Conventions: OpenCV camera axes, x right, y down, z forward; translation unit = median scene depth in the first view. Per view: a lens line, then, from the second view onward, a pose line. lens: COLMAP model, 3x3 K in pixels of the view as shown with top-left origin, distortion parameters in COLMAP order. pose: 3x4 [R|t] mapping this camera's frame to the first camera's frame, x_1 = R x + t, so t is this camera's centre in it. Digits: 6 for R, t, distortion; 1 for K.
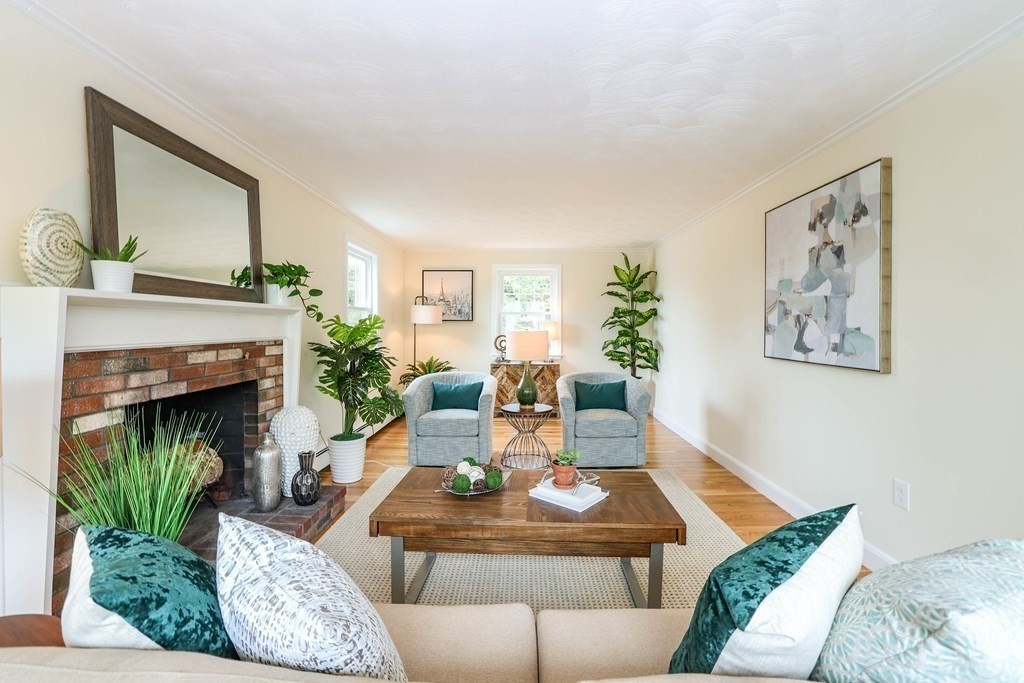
lens RADIAL K [[439.1, 0, 515.7], [0, 439.1, 333.0], [0, 0, 1]] dist [-0.043577, 0.013892]
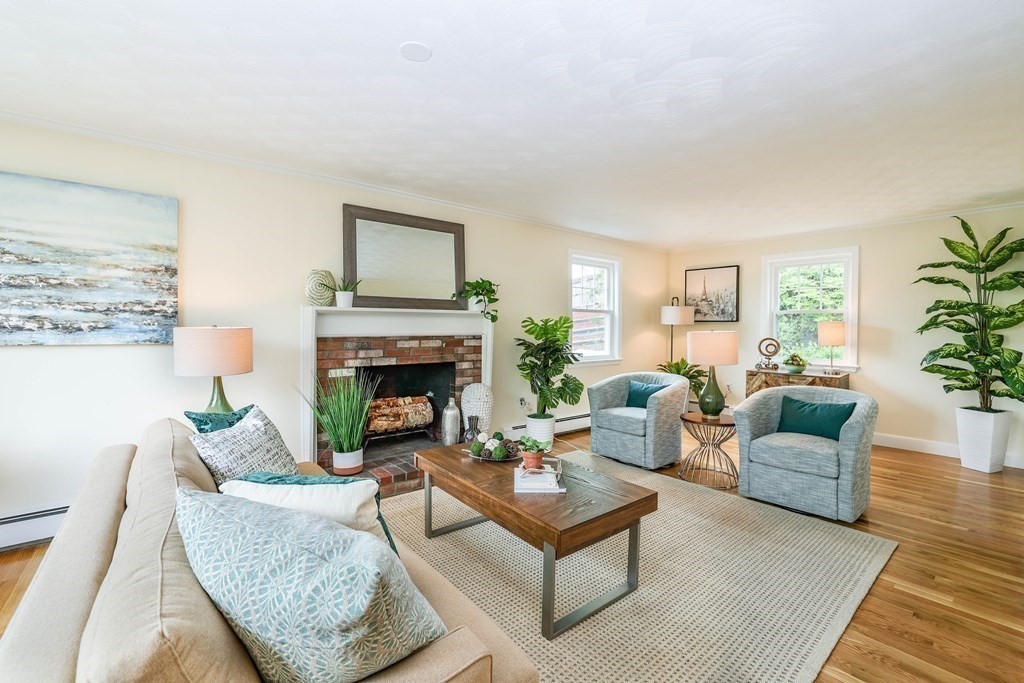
lens RADIAL K [[439.1, 0, 511.8], [0, 439.1, 335.0], [0, 0, 1]] dist [-0.043577, 0.013892]
pose [[0.652533, 0.018323, -0.757538, 0.672899], [-0.017344, 0.999807, 0.009243, -0.000462], [0.757561, 0.007107, 0.652725, 0.177544]]
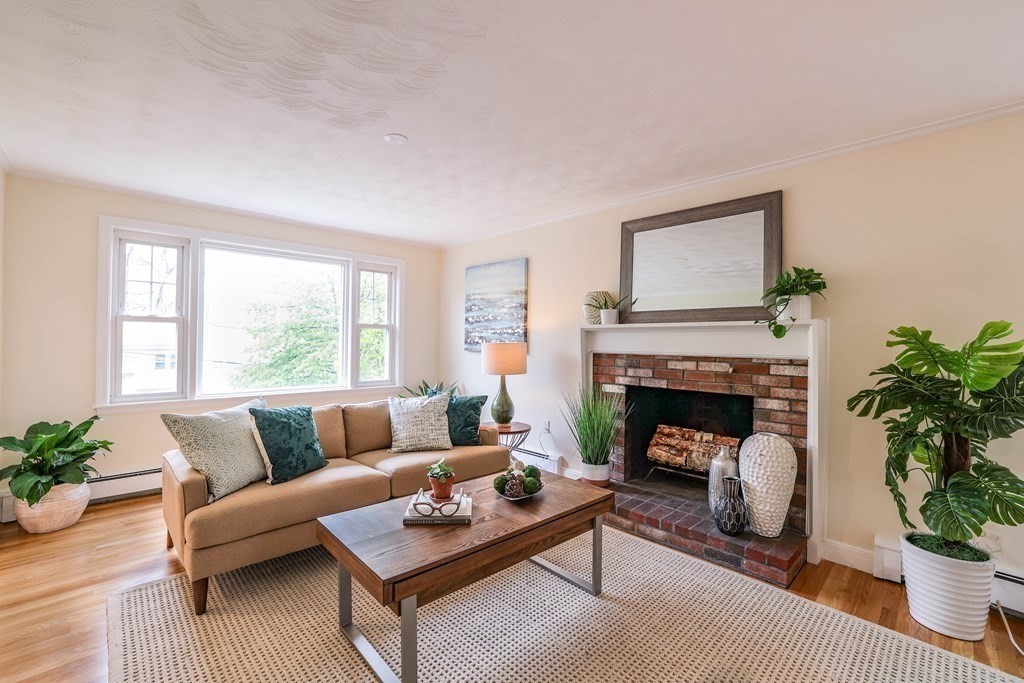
lens RADIAL K [[439.1, 0, 514.3], [0, 439.1, 338.1], [0, 0, 1]] dist [-0.043577, 0.013892]
pose [[-0.701578, -0.014998, -0.712435, 0.524675], [-0.024952, 0.999682, 0.003527, -0.017538], [0.712155, 0.020252, -0.701730, 1.344655]]
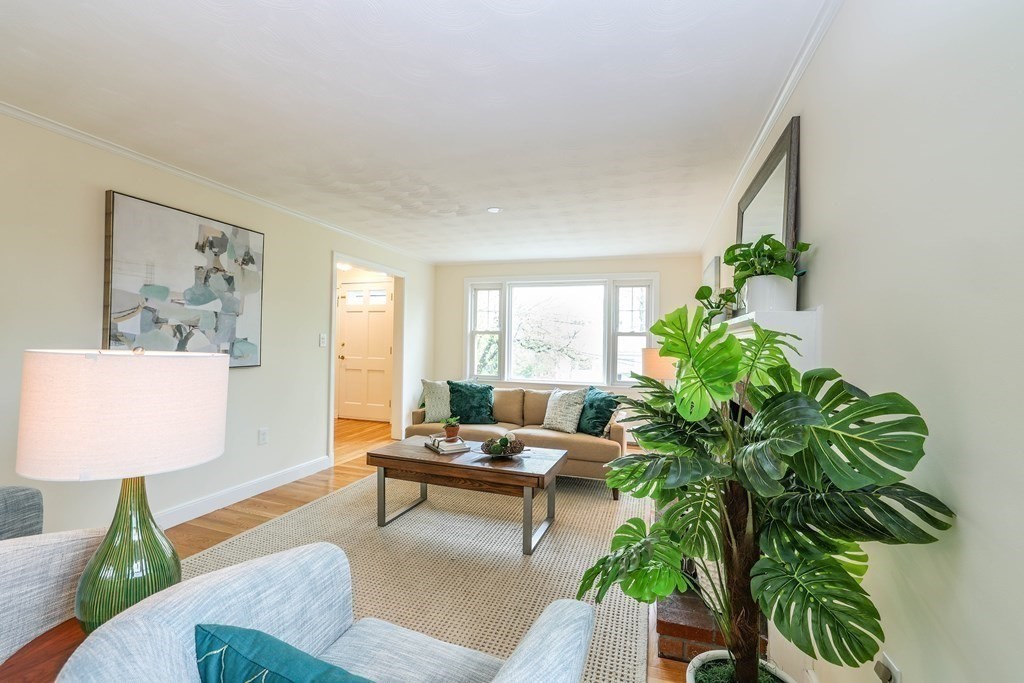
lens RADIAL K [[439.1, 0, 508.4], [0, 439.1, 339.0], [0, 0, 1]] dist [-0.043577, 0.013892]
pose [[-0.958144, -0.017746, 0.285736, -0.405997], [-0.015575, 0.999830, 0.009871, -0.032493], [-0.285863, 0.005007, -0.958258, 1.847046]]
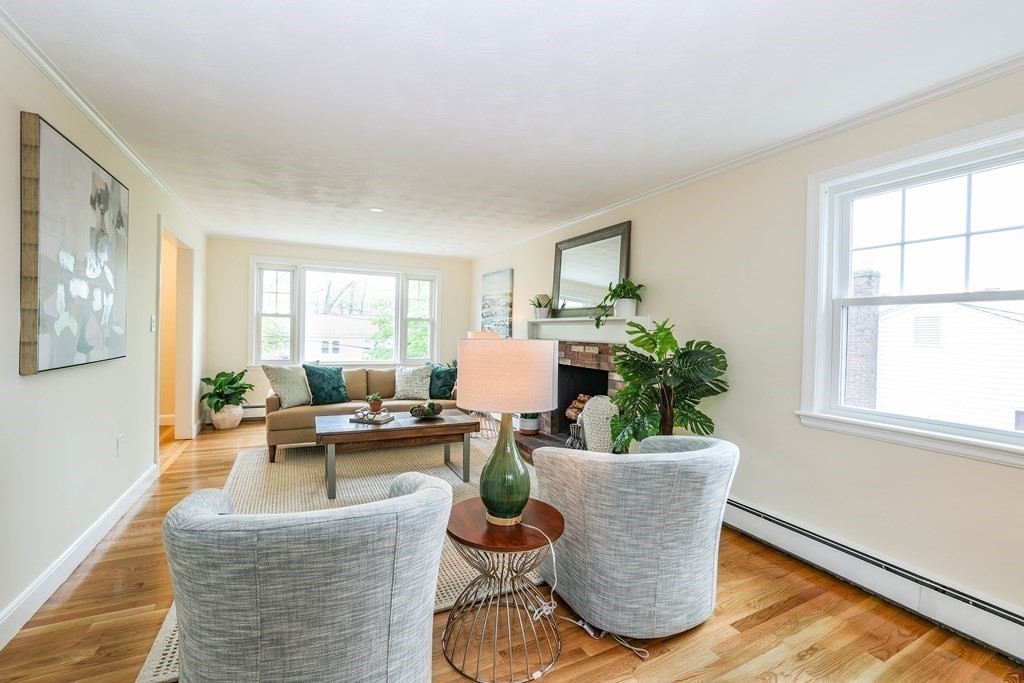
lens RADIAL K [[439.1, 0, 512.1], [0, 439.1, 339.8], [0, 0, 1]] dist [-0.043577, 0.013892]
pose [[-0.881797, -0.012903, -0.471453, 0.352716], [-0.032377, 0.998924, 0.033218, -0.030392], [0.470517, 0.044556, -0.881265, 2.150875]]
